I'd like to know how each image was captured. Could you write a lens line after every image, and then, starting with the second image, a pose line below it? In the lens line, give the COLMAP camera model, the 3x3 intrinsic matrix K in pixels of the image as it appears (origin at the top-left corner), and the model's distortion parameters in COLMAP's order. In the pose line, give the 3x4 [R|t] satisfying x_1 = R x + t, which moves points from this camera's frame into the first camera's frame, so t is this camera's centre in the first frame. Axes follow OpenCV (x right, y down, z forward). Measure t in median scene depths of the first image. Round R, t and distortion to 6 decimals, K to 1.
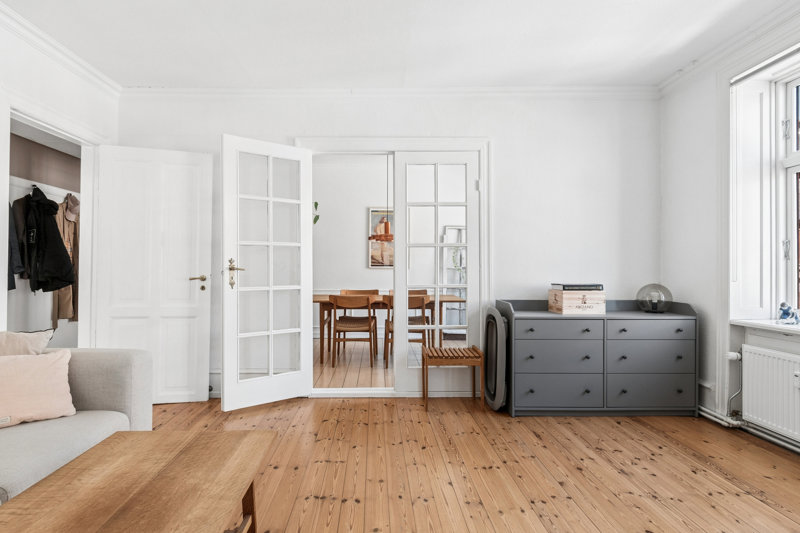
lens RADIAL K [[425.6, 0, 400.0], [0, 425.6, 266.5], [0, 0, 1]] dist [0.002360, -0.000353]
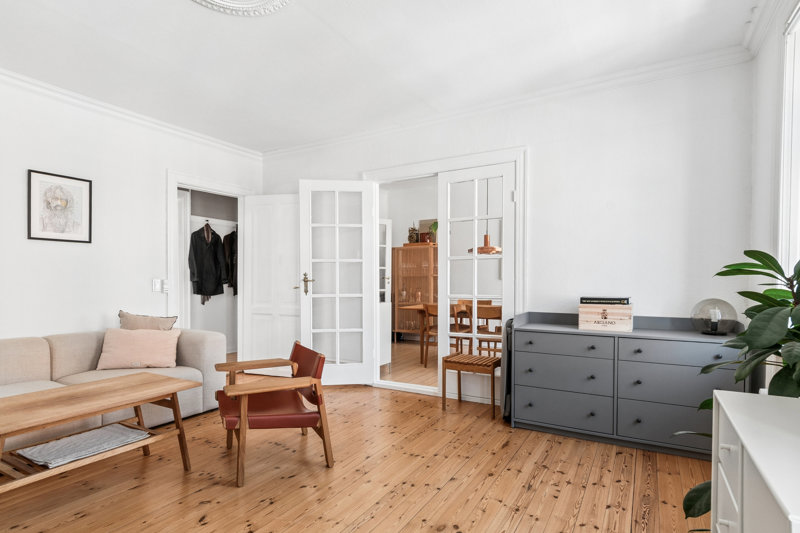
lens RADIAL K [[430.9, 0, 419.2], [0, 430.9, 288.1], [0, 0, 1]] dist [0.002936, -0.000249]
pose [[0.860317, 0.008532, -0.509688, 0.559537], [0.004541, 0.999692, 0.024400, -0.001834], [0.509740, -0.023306, 0.860013, 0.017461]]
